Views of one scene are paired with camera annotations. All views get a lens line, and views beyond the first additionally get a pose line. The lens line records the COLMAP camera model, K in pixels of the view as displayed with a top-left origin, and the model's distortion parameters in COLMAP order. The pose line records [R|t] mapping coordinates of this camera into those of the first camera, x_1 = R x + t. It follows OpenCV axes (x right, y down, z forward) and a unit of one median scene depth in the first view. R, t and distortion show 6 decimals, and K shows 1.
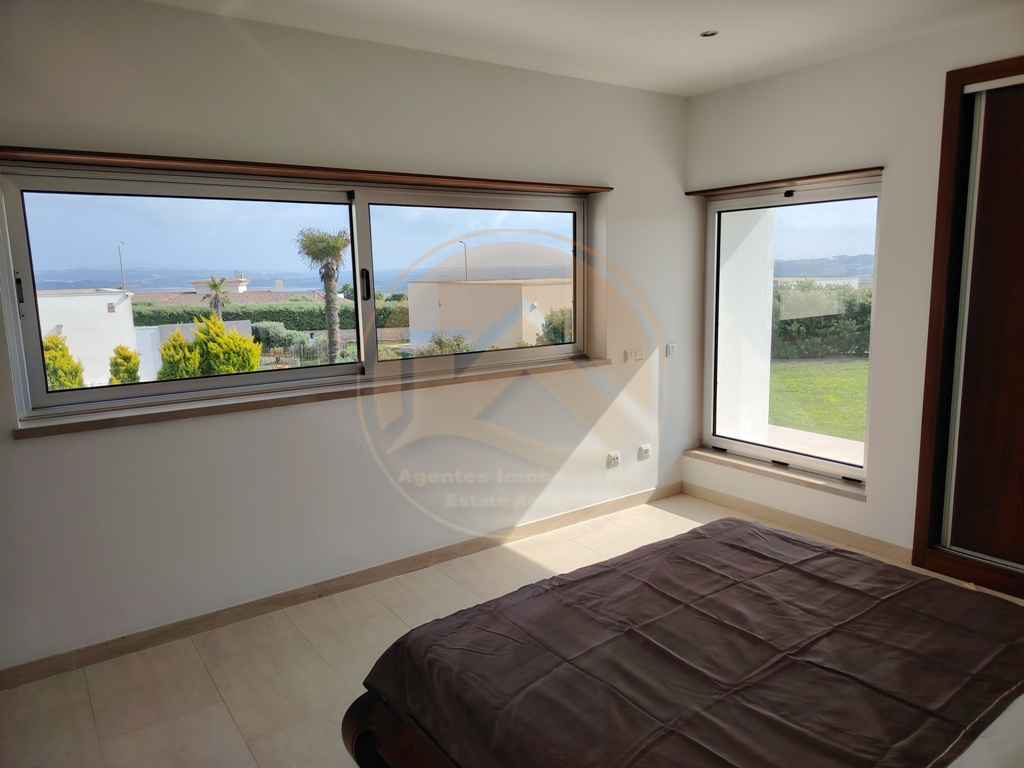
lens RADIAL K [[705.5, 0, 512.0], [0, 705.5, 384.0], [0, 0, 1]] dist [0.044105, -0.058453]
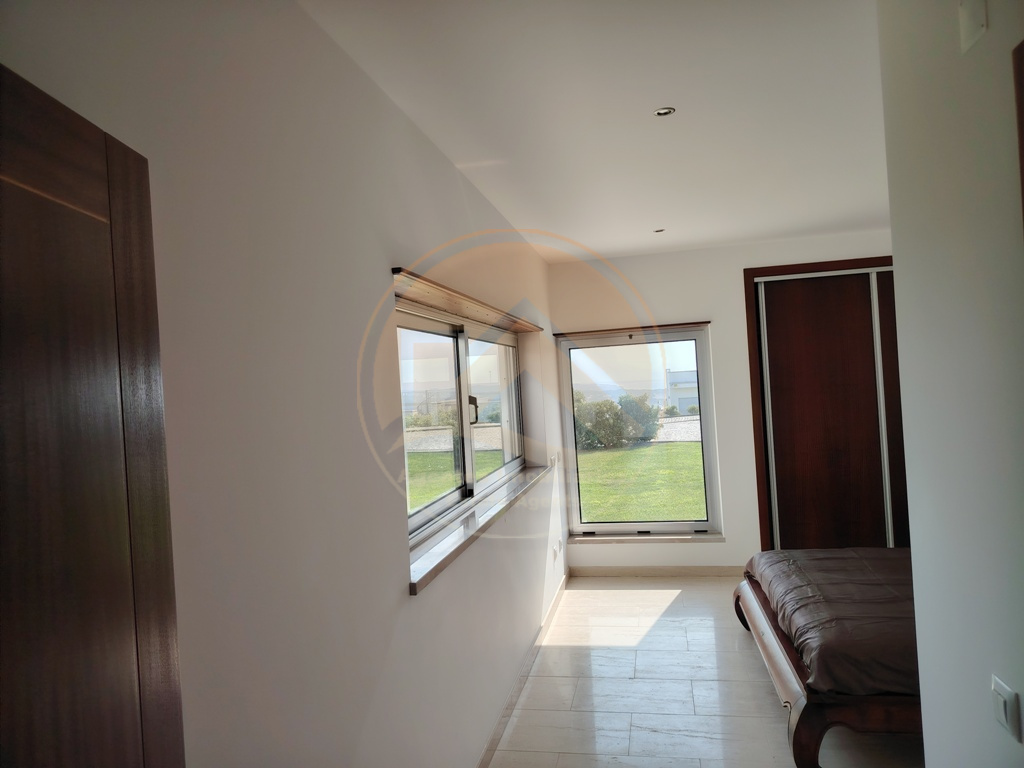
lens RADIAL K [[705.5, 0, 512.0], [0, 705.5, 384.0], [0, 0, 1]] dist [0.044105, -0.058453]
pose [[0.728529, -0.024529, 0.684575, -0.893792], [0.155236, 0.979271, -0.130115, -0.032998], [-0.667193, 0.201064, 0.717235, 0.194040]]
